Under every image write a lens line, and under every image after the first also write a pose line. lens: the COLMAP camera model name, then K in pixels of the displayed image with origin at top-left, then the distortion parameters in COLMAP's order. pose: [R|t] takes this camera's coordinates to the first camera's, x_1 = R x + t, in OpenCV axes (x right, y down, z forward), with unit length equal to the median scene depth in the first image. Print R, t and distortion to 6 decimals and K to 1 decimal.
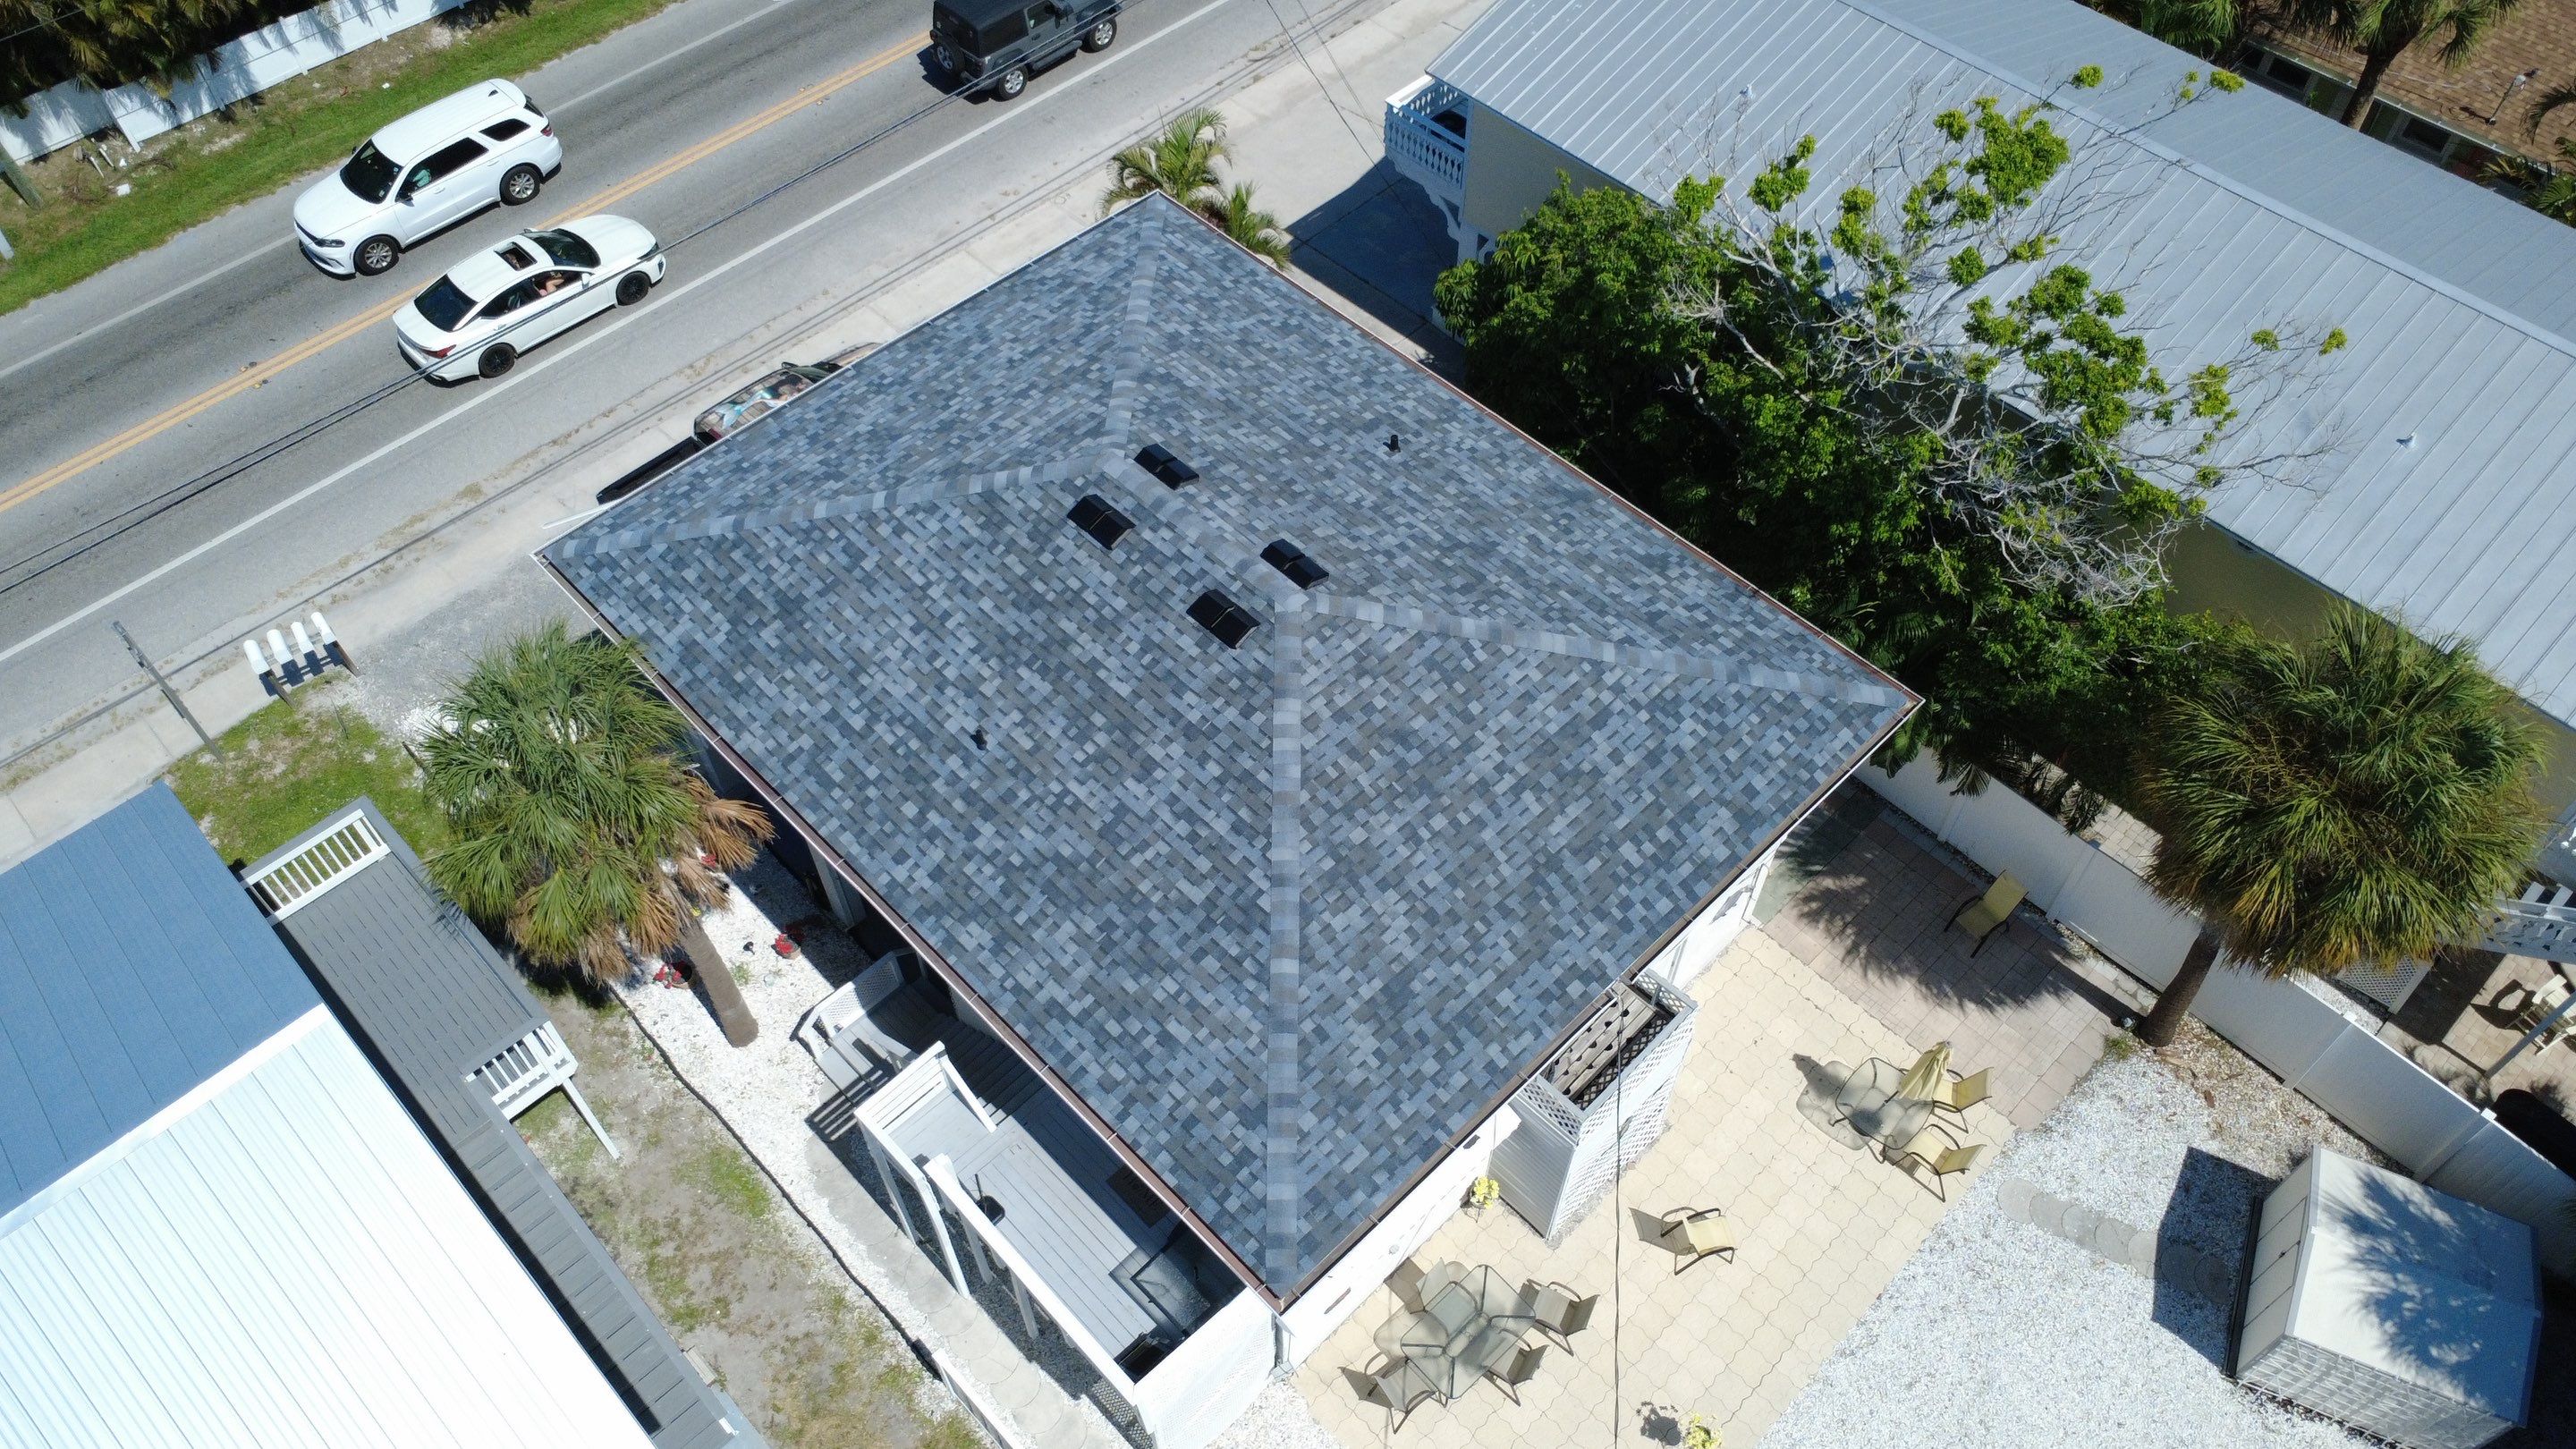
lens RADIAL K [[1861.4, 0, 1281.4], [0, 1861.4, 712.5], [0, 0, 1]] dist [-0.005900, 0.004571]
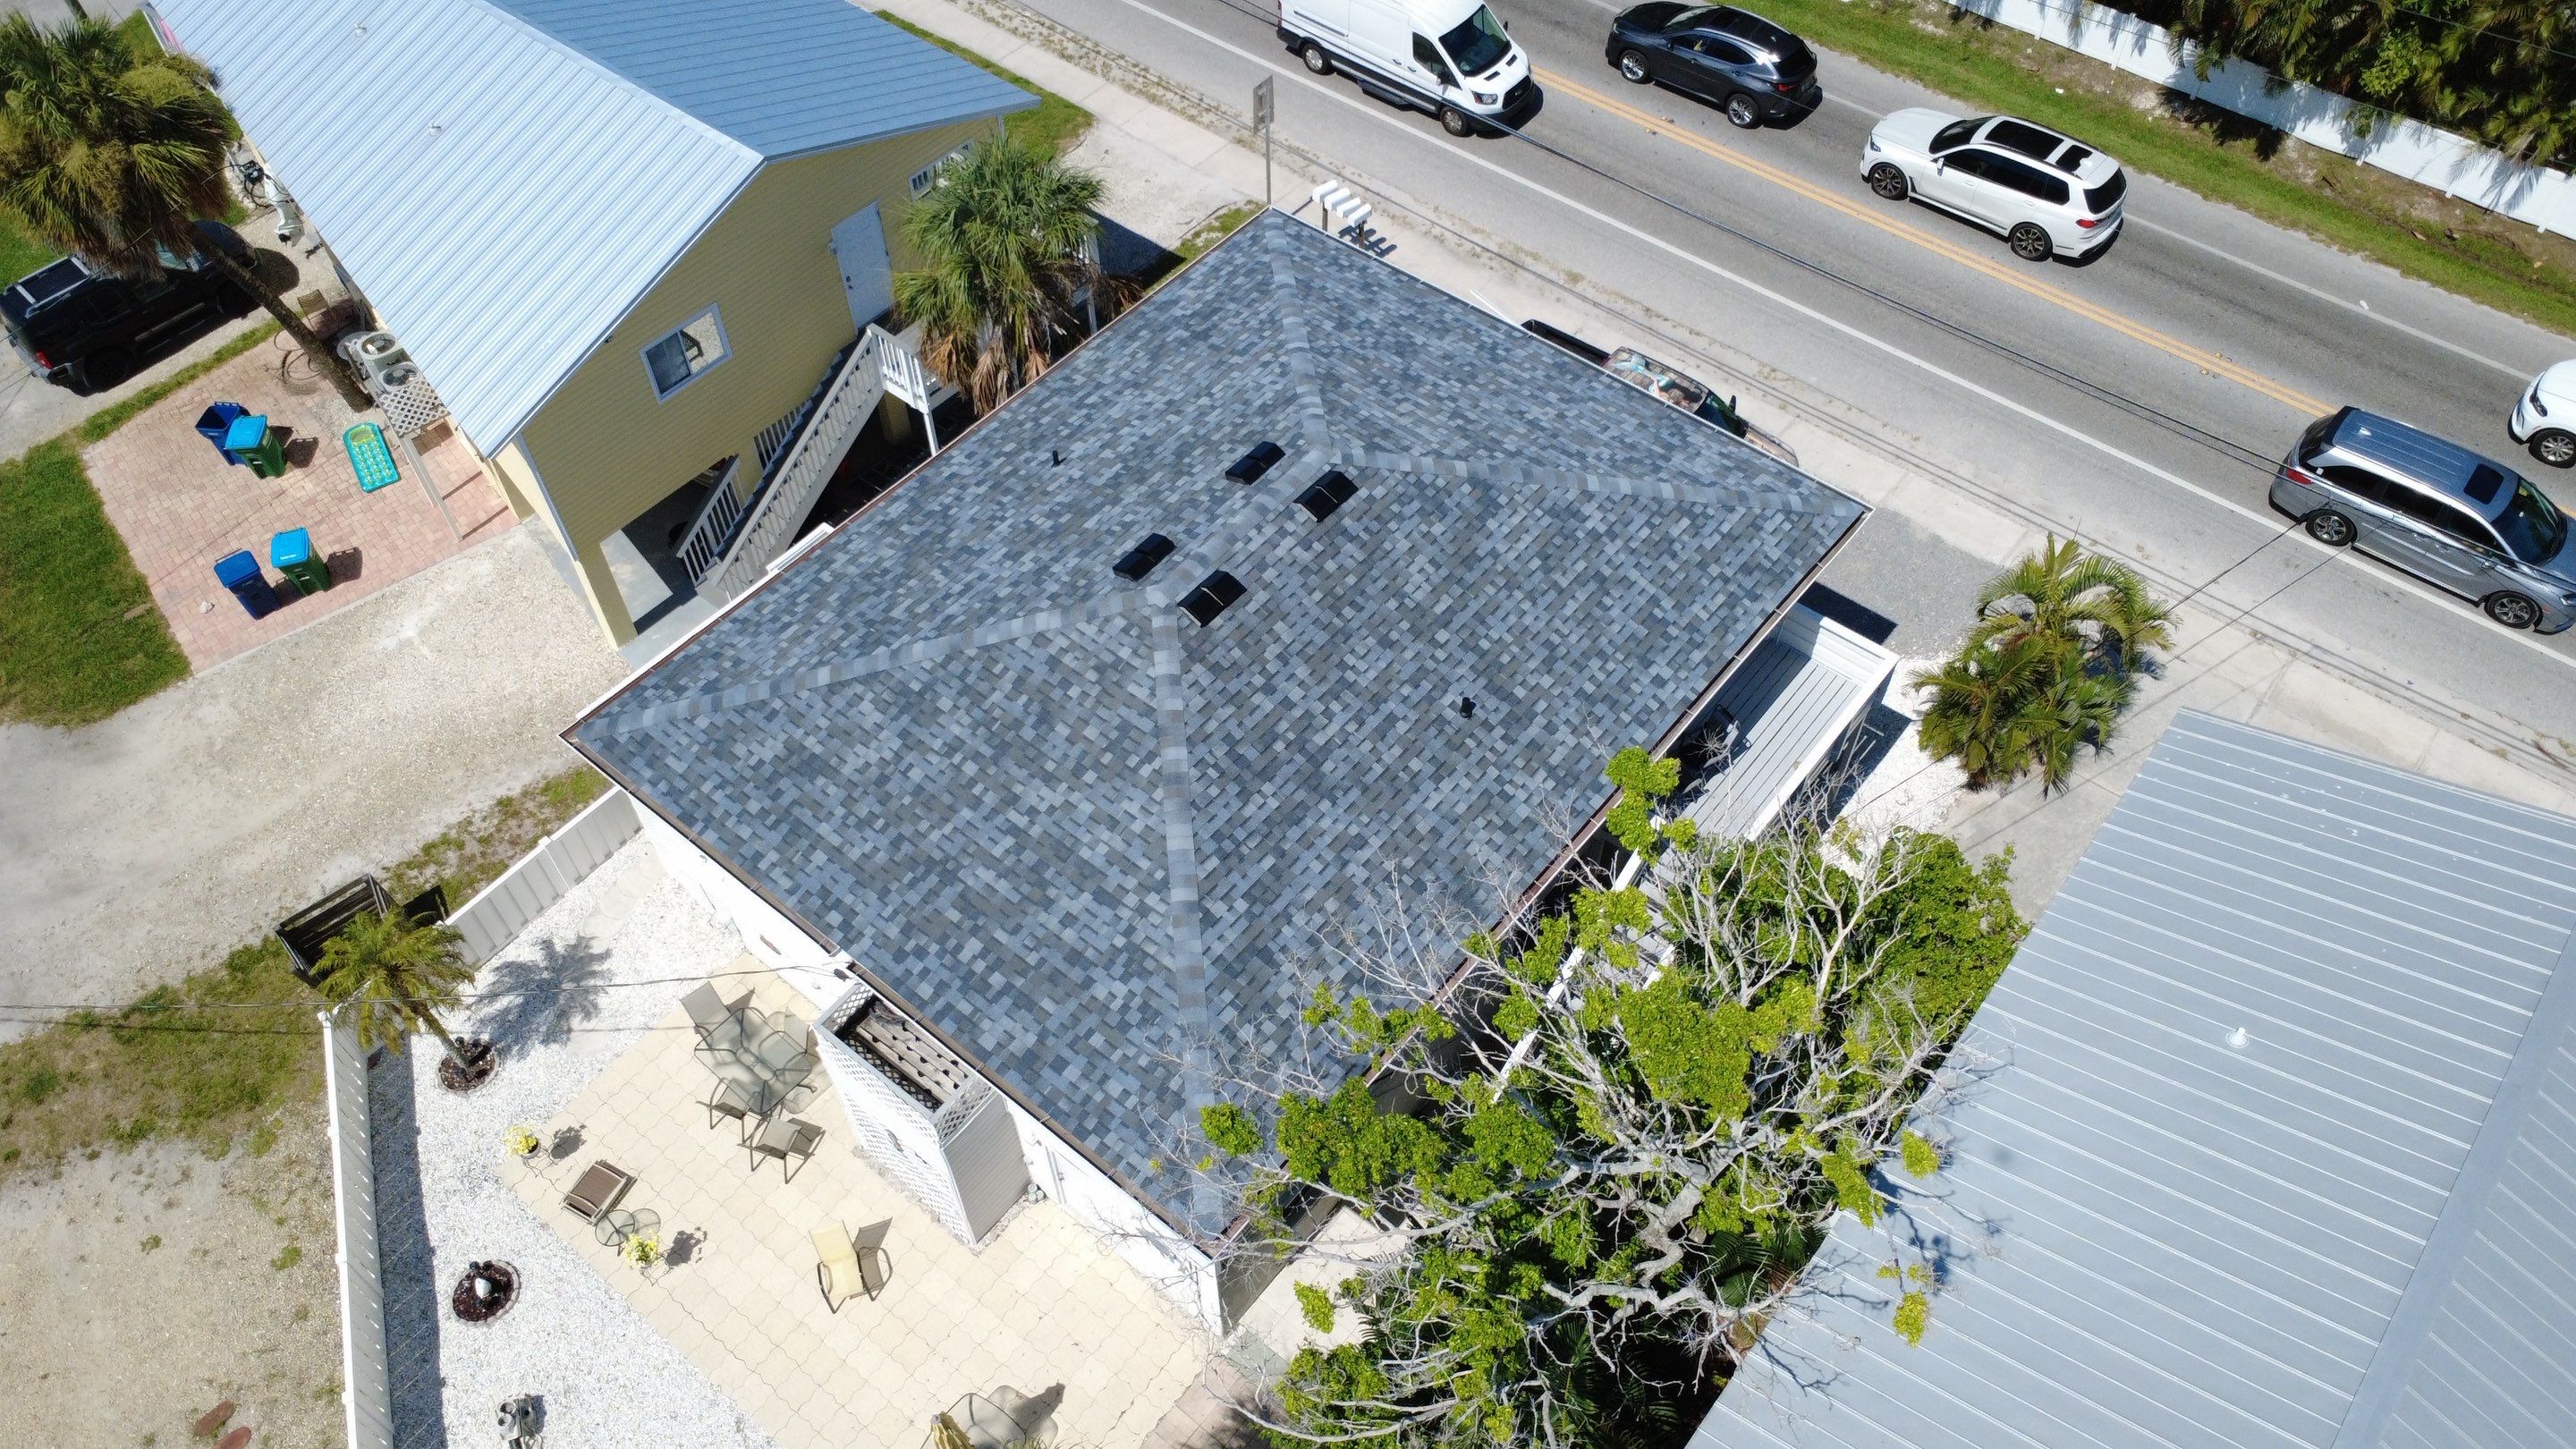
lens RADIAL K [[1861.4, 0, 1293.2], [0, 1861.4, 724.2], [0, 0, 1]] dist [-0.005900, 0.004571]
pose [[0.115241, 0.781620, -0.613017, 0.685371], [-0.783901, 0.450594, 0.427159, -0.512931], [0.610098, 0.431318, 0.664639, 0.361056]]
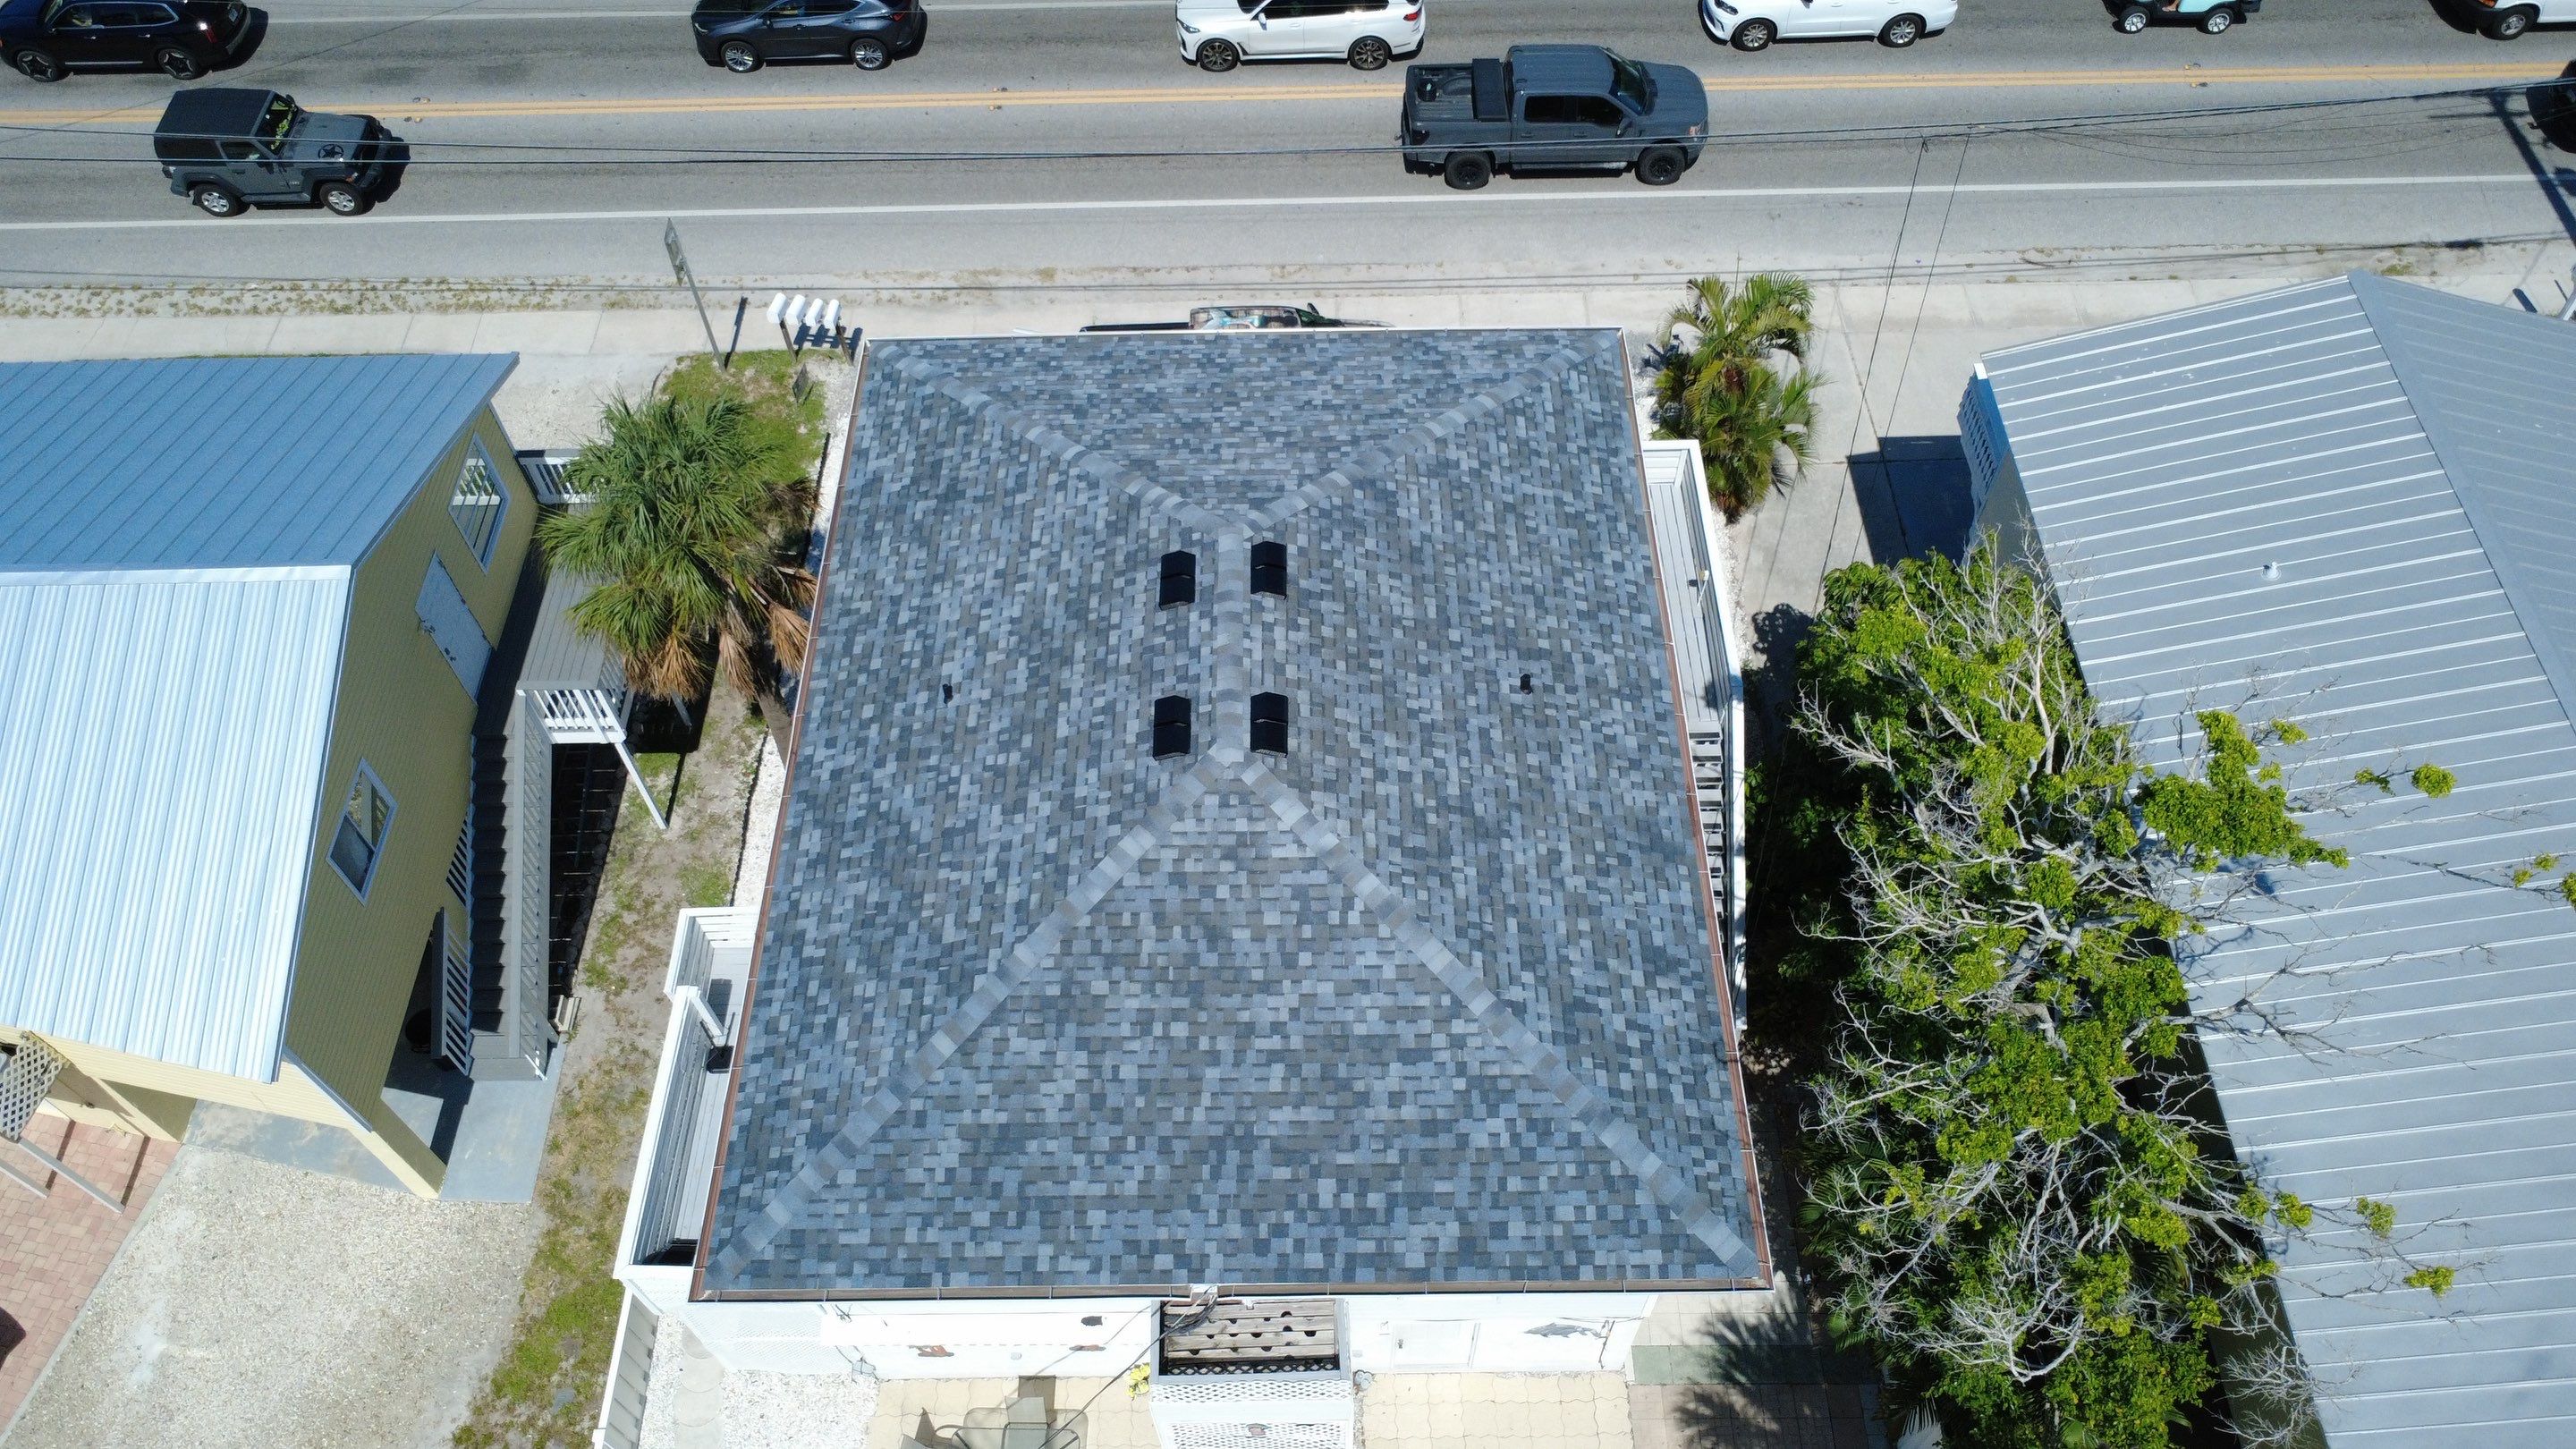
lens RADIAL K [[1861.4, 0, 1290.8], [0, 1861.4, 721.6], [0, 0, 1]] dist [-0.005900, 0.004571]
pose [[0.722314, 0.556142, -0.411058, 0.394221], [-0.538799, 0.825177, 0.169645, -0.241086], [0.433542, 0.098940, 0.895685, 0.150208]]
